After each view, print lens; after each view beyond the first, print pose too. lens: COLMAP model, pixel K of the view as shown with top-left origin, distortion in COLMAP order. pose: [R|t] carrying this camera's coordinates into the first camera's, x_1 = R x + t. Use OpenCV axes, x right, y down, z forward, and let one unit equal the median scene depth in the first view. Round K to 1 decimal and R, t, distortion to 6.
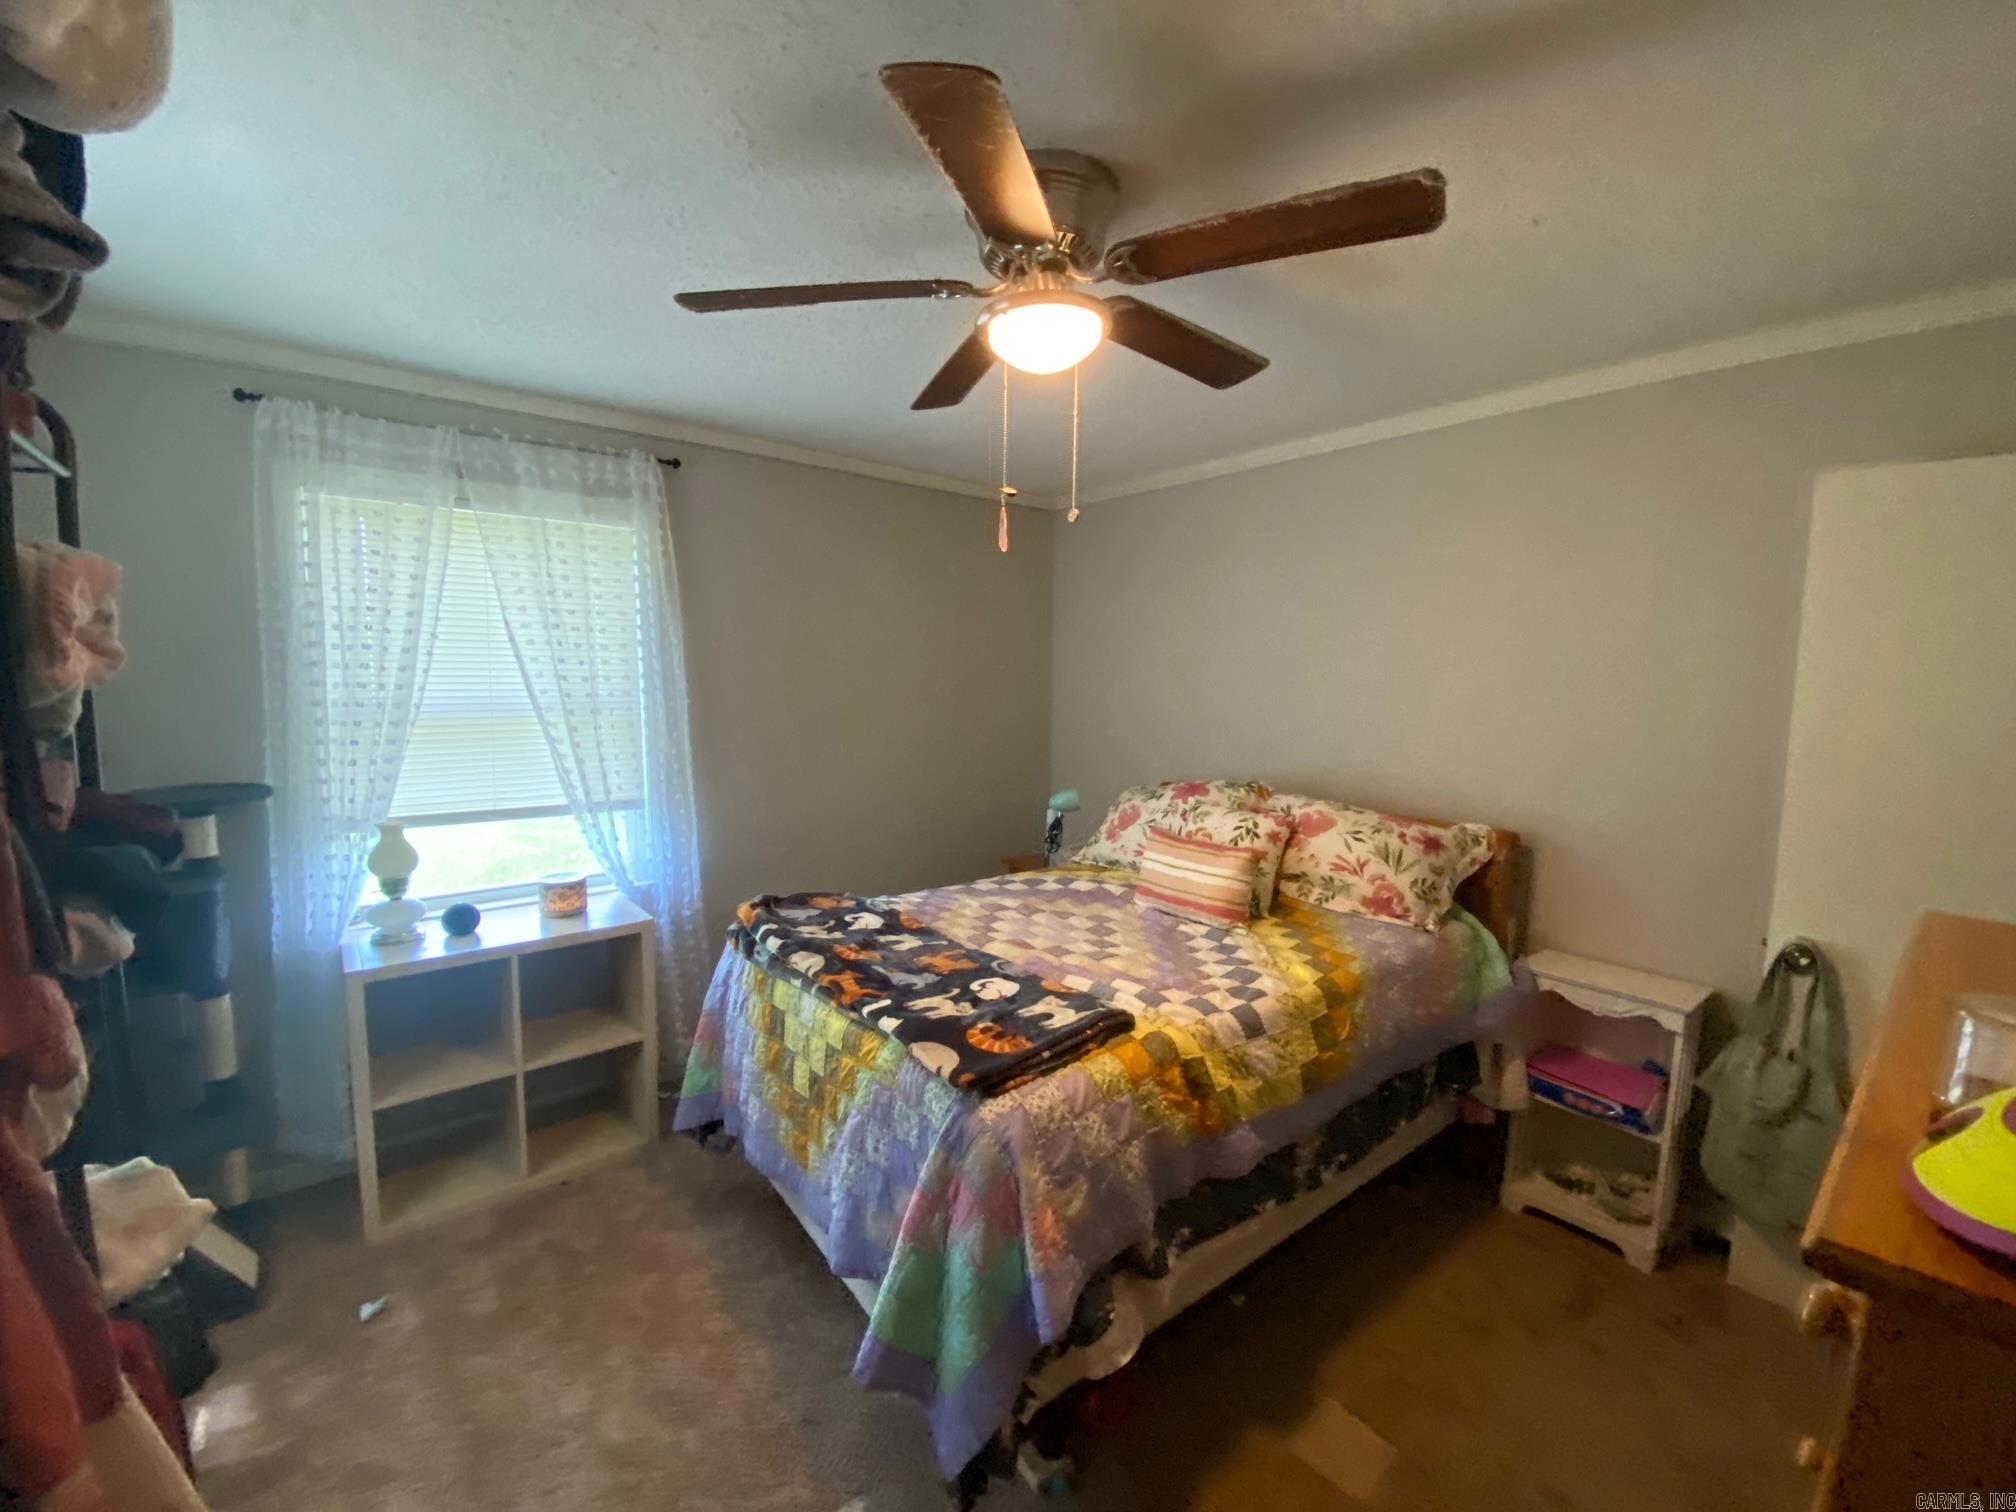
lens RADIAL K [[817.4, 0, 1002.7], [0, 817.4, 760.8], [0, 0, 1]] dist [0.011329, -0.001277]
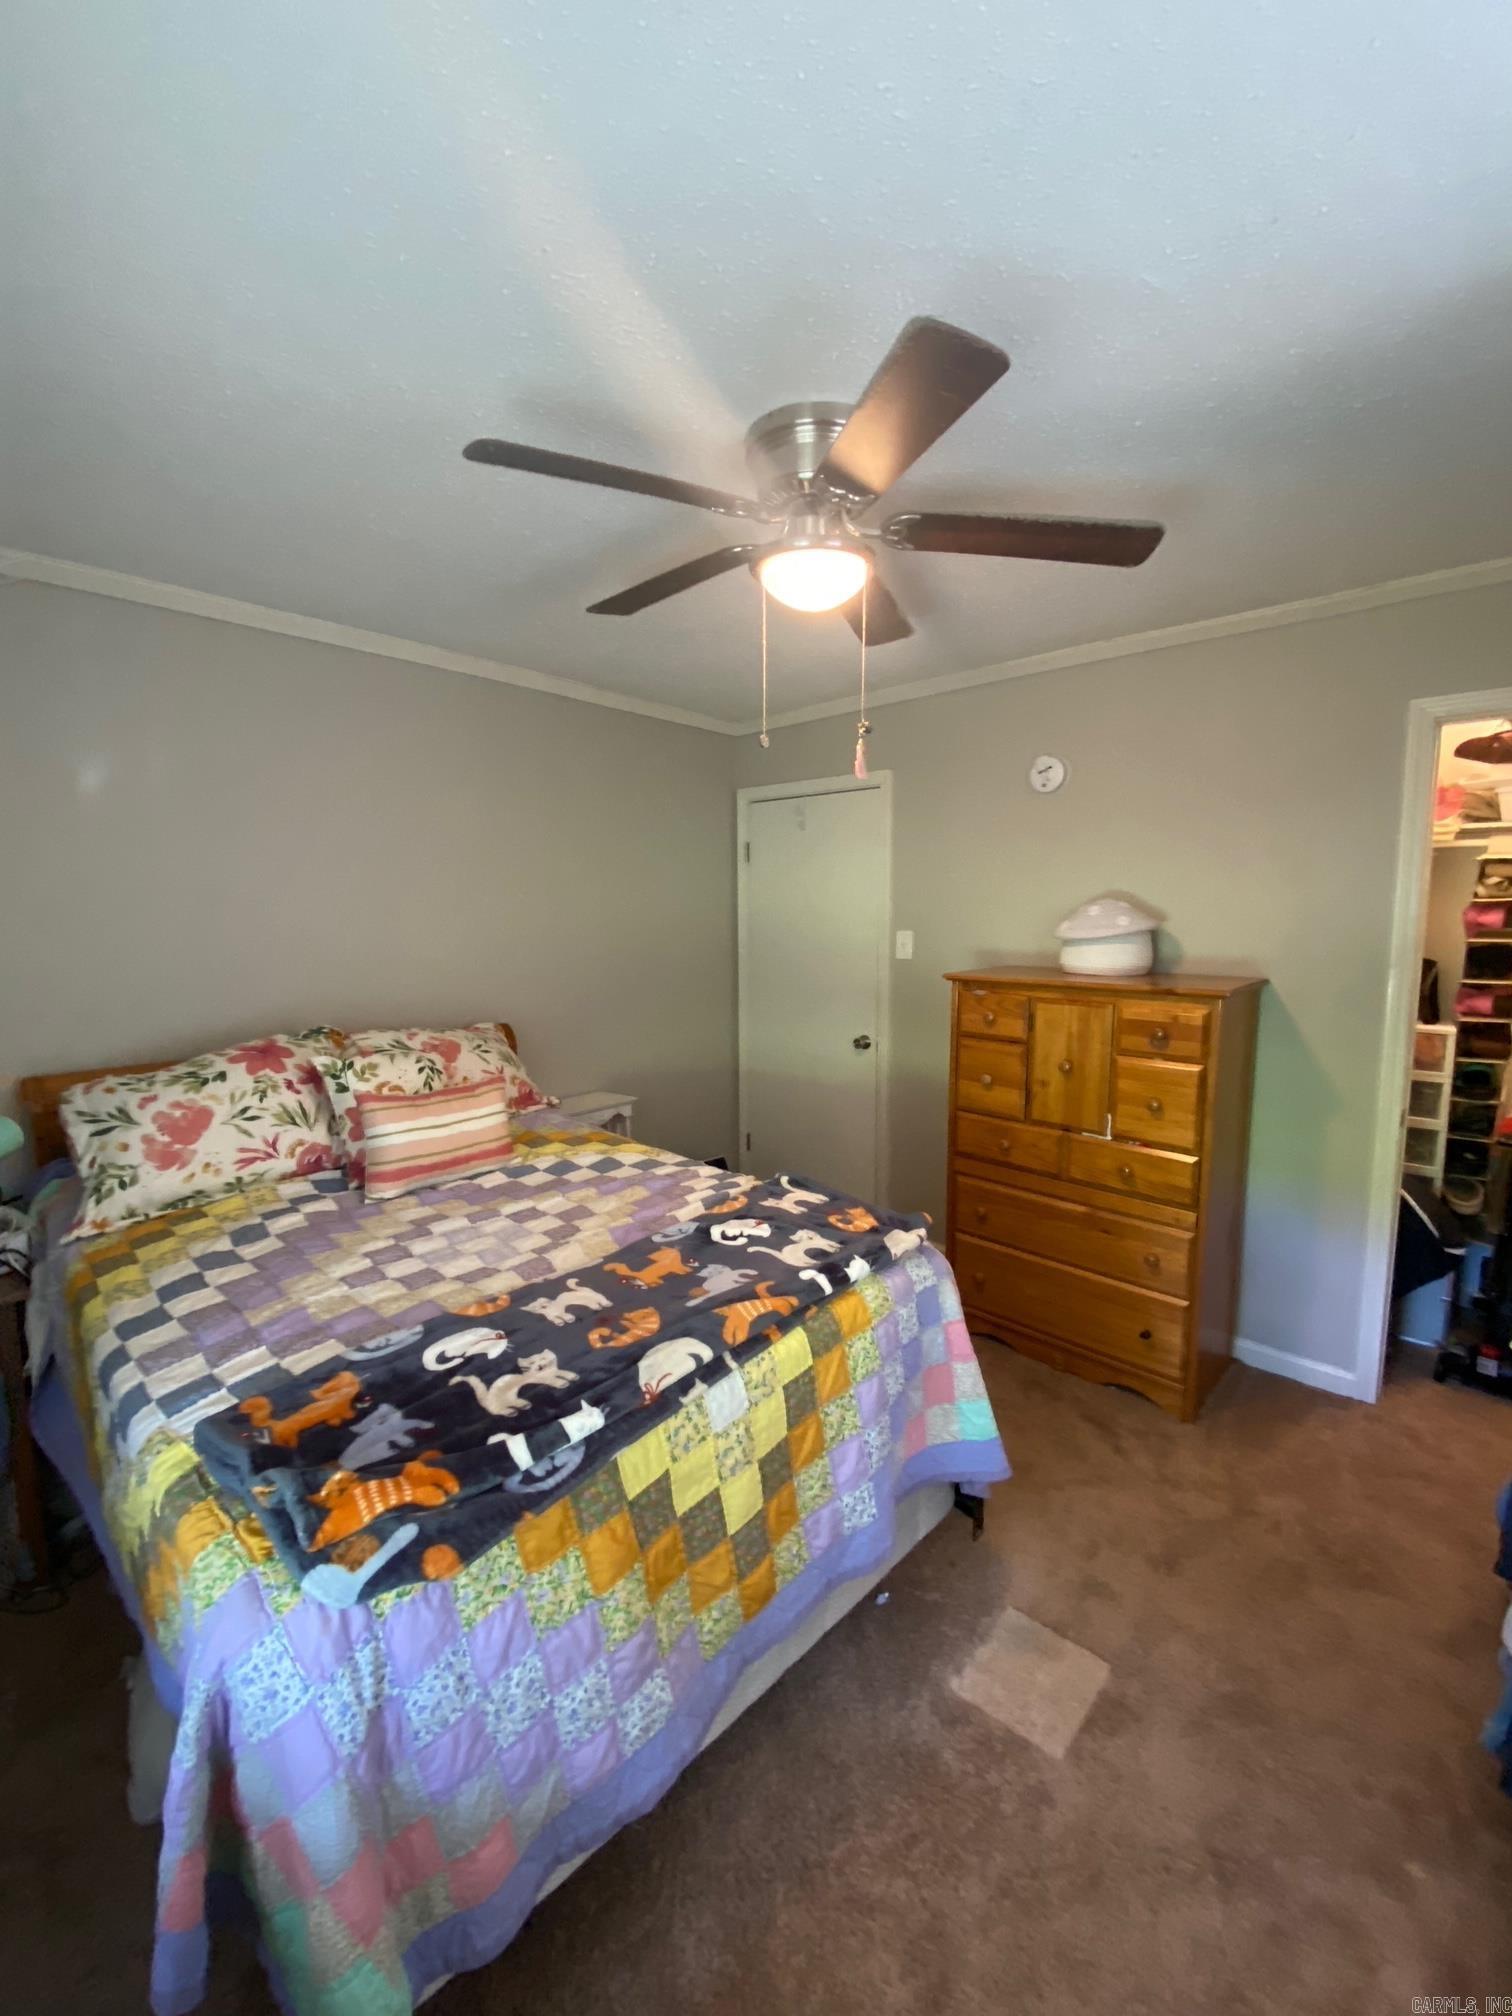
lens RADIAL K [[817.4, 0, 755.7], [0, 817.4, 1007.6], [0, 0, 1]] dist [0.011329, -0.001277]
pose [[-0.173523, -0.138999, 0.974971, -0.696648], [0.103276, 0.981963, 0.158377, -0.096946], [-0.979400, 0.128173, -0.156038, 0.850224]]
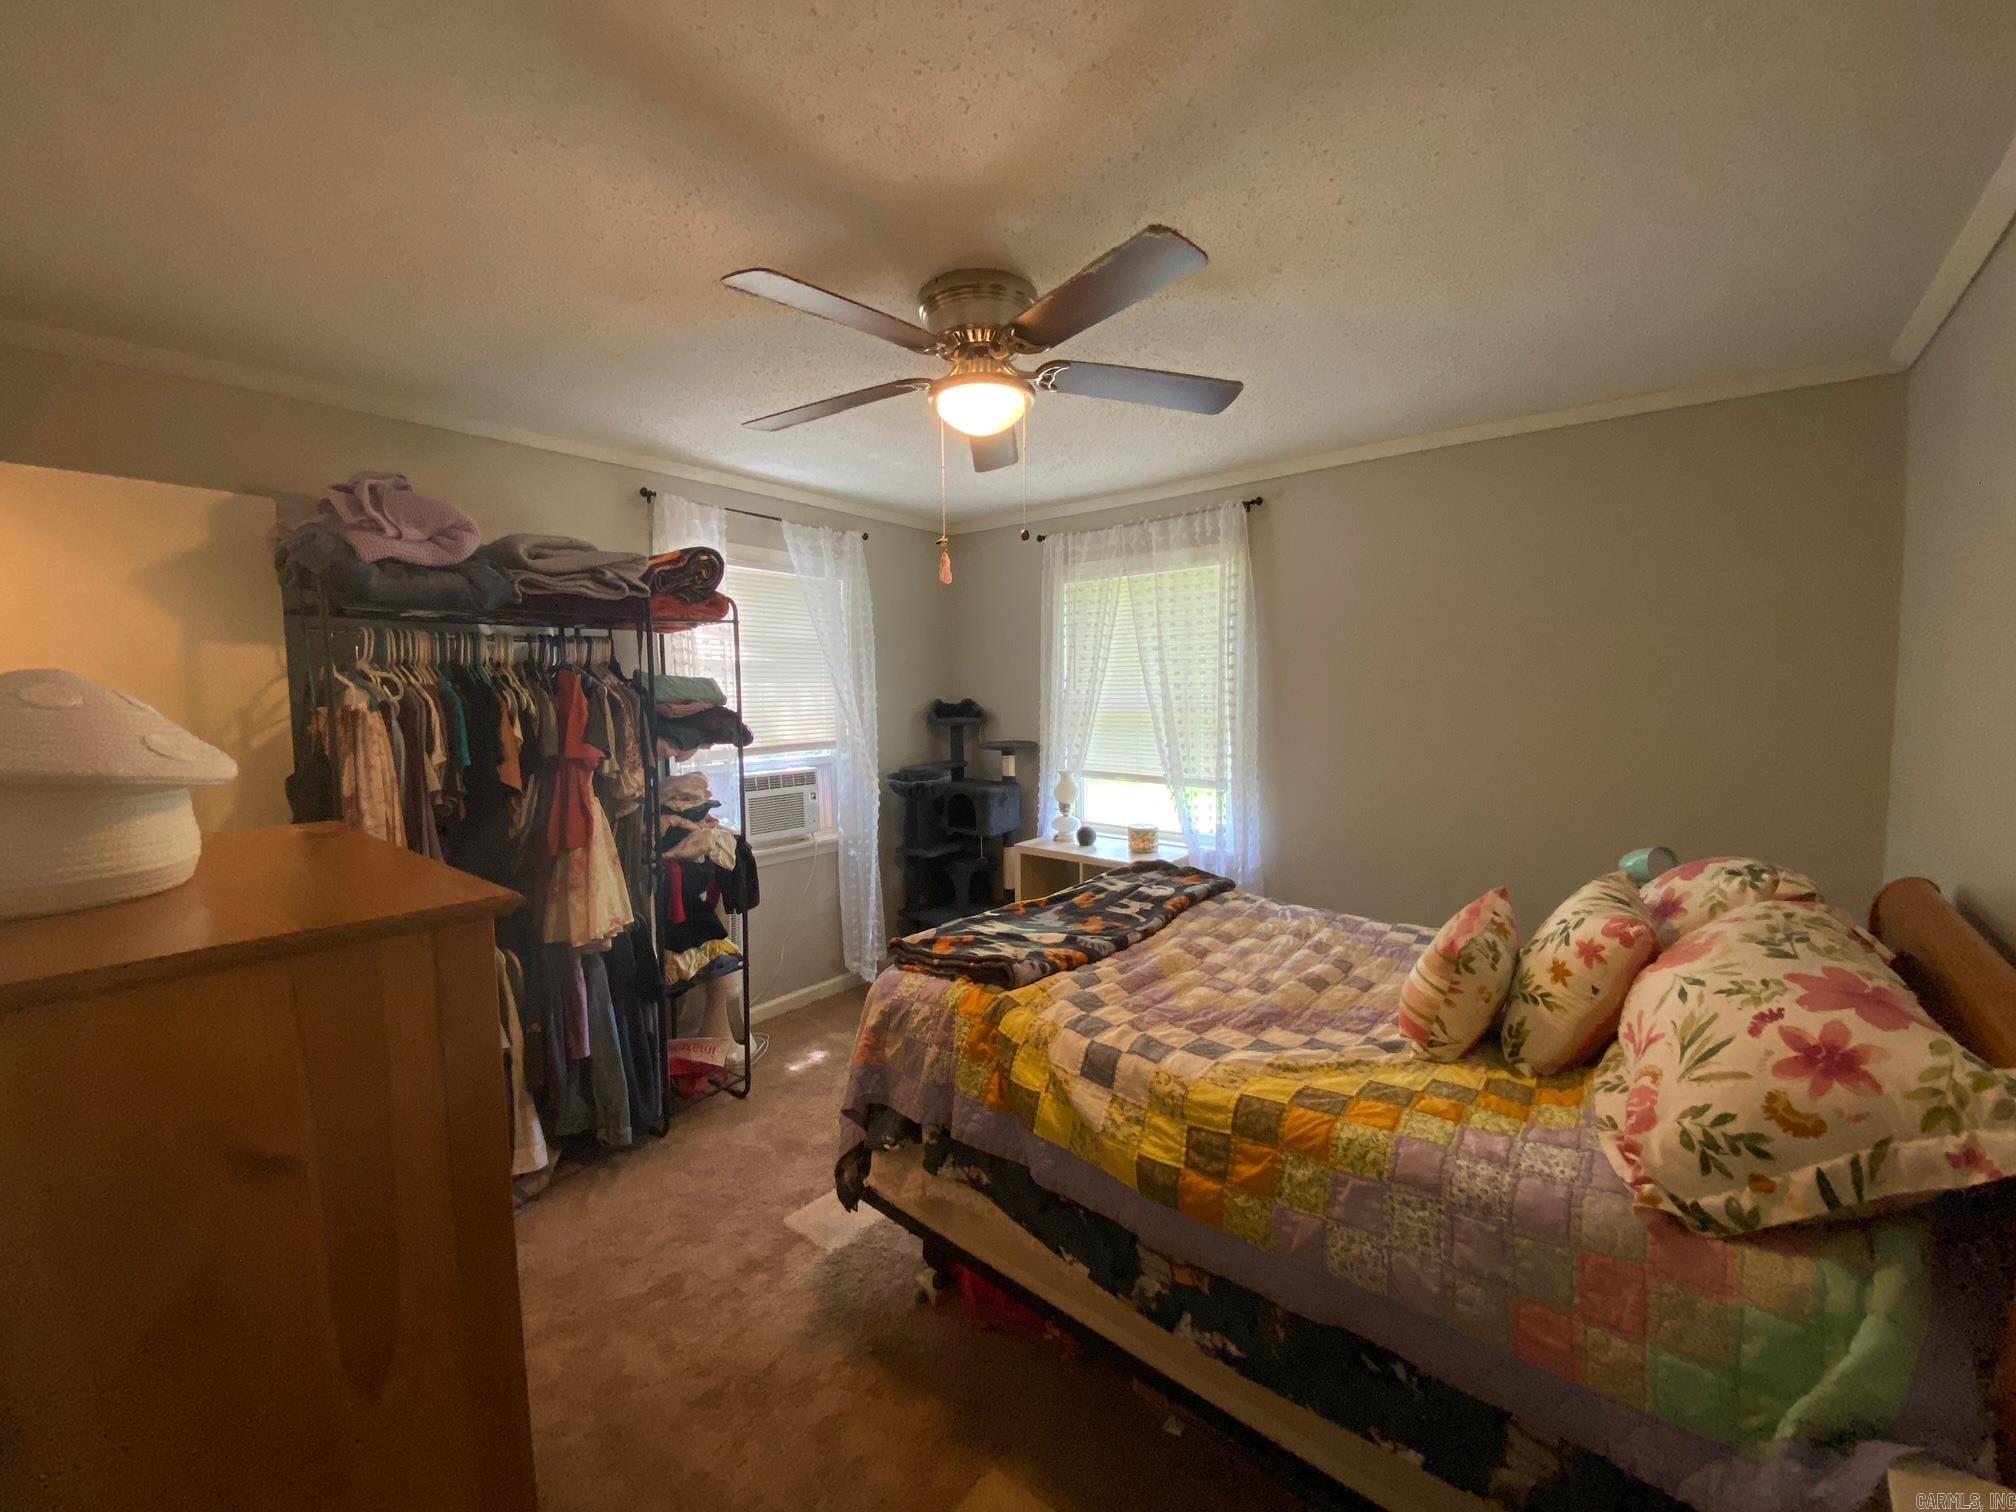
lens RADIAL K [[817.4, 0, 1002.1], [0, 817.4, 745.5], [0, 0, 1]] dist [0.011329, -0.001277]
pose [[0.177013, 0.053701, -0.982742, 0.854804], [-0.094643, 0.994812, 0.037314, -0.025164], [0.979647, 0.086404, 0.181177, 0.543511]]
